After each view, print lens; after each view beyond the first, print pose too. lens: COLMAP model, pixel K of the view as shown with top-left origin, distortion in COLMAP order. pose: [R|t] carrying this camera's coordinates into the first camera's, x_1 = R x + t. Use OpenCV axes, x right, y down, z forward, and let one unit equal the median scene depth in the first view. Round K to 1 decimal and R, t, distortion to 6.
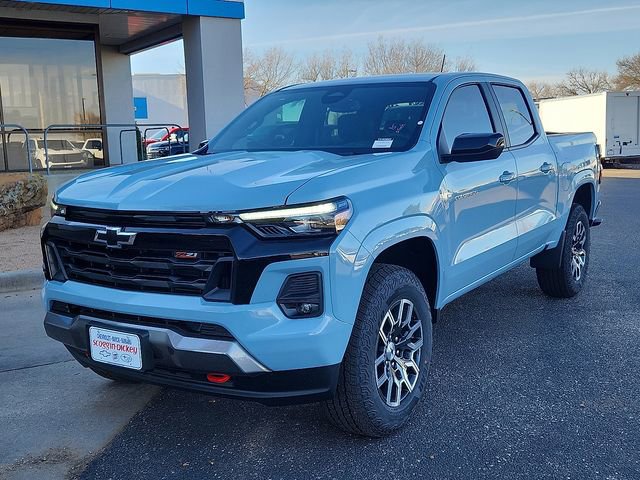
lens RADIAL K [[850.0, 0, 320.0], [0, 850.0, 240.0], [0, 0, 1]] dist [-0.009350, -0.011255]
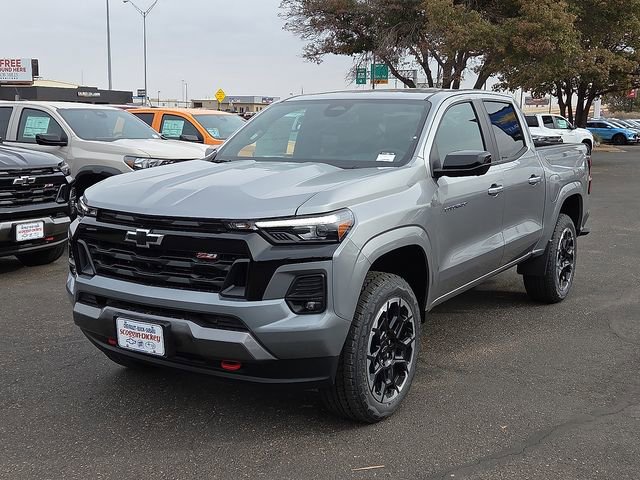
lens RADIAL K [[961.3, 0, 320.0], [0, 961.3, 240.0], [0, 0, 1]] dist [-0.024500, -0.046799]
pose [[0.999296, 0.029889, 0.022658, -0.034519], [-0.030002, 0.999539, 0.004625, -0.013394], [-0.022510, -0.005301, 0.999733, -0.279164]]
